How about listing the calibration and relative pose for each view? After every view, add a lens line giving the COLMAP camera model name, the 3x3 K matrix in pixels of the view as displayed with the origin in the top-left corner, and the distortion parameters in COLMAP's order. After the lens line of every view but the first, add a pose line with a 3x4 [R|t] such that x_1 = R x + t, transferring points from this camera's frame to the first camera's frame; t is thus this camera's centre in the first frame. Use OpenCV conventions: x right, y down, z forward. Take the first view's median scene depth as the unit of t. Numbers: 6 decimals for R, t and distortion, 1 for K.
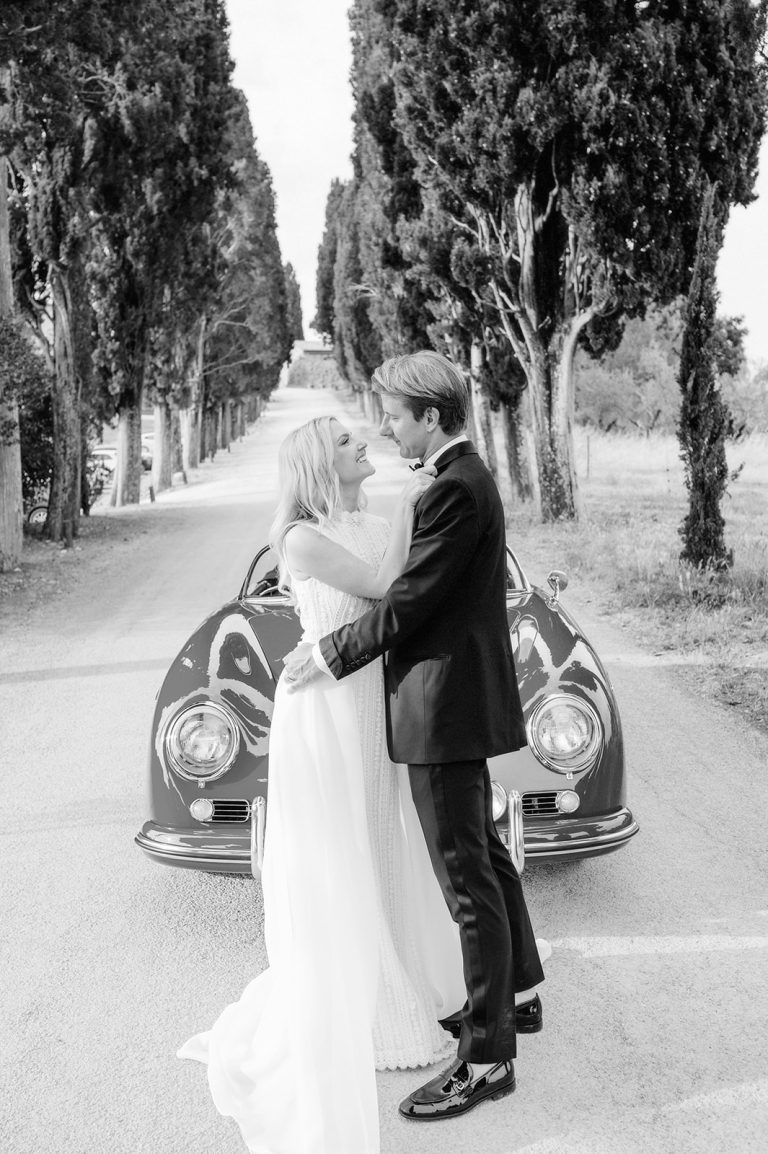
lens RADIAL K [[1132.4, 0, 386.7], [0, 1132.4, 519.8], [0, 0, 1]] dist [-0.003572, -0.000170]
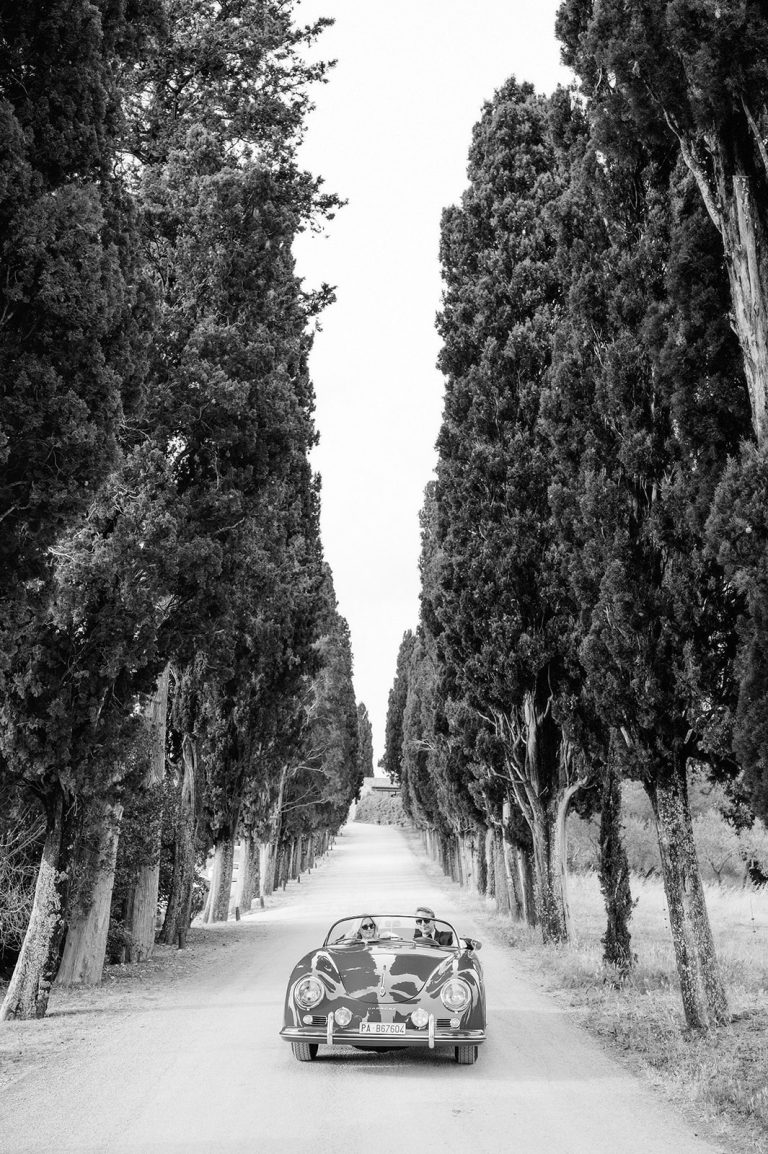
lens RADIAL K [[1106.1, 0, 376.3], [0, 1106.1, 646.7], [0, 0, 1]] dist [-0.010856, -0.003233]
pose [[0.997107, 0.023390, -0.072325, 0.028529], [-0.042147, 0.961947, -0.269965, 0.023565], [0.063259, 0.272232, 0.960150, -0.307462]]
